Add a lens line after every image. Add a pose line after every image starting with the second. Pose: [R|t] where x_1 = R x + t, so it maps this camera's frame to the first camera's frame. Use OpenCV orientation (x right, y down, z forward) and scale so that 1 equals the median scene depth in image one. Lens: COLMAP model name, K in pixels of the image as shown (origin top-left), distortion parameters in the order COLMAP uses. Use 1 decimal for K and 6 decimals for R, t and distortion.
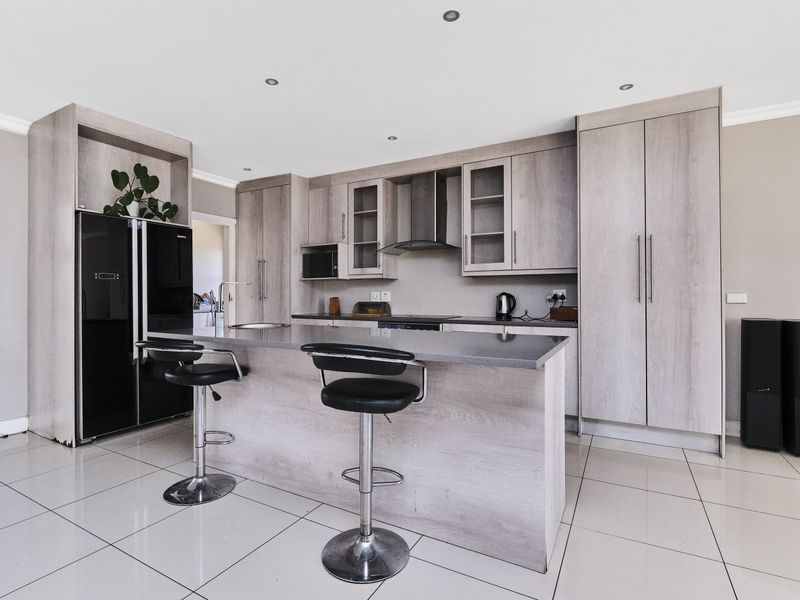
lens RADIAL K [[413.2, 0, 389.0], [0, 413.2, 289.5], [0, 0, 1]] dist [-0.001475, -0.001235]
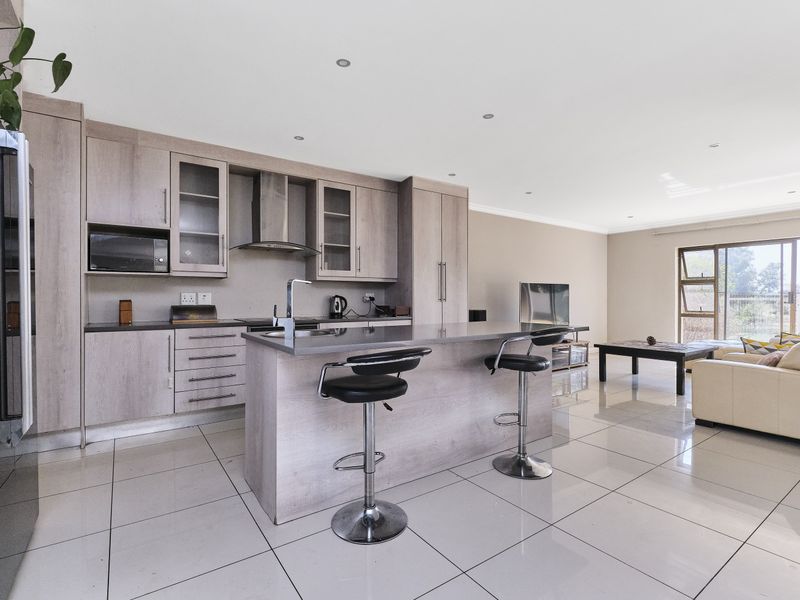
lens RADIAL K [[392.1, 0, 396.5], [0, 392.1, 298.3], [0, 0, 1]] dist [0.002133, -0.006416]
pose [[0.429648, -0.001591, 0.902995, -0.706693], [-0.012471, 0.999893, 0.007696, 0.006548], [-0.902910, -0.014568, 0.429582, 0.365852]]
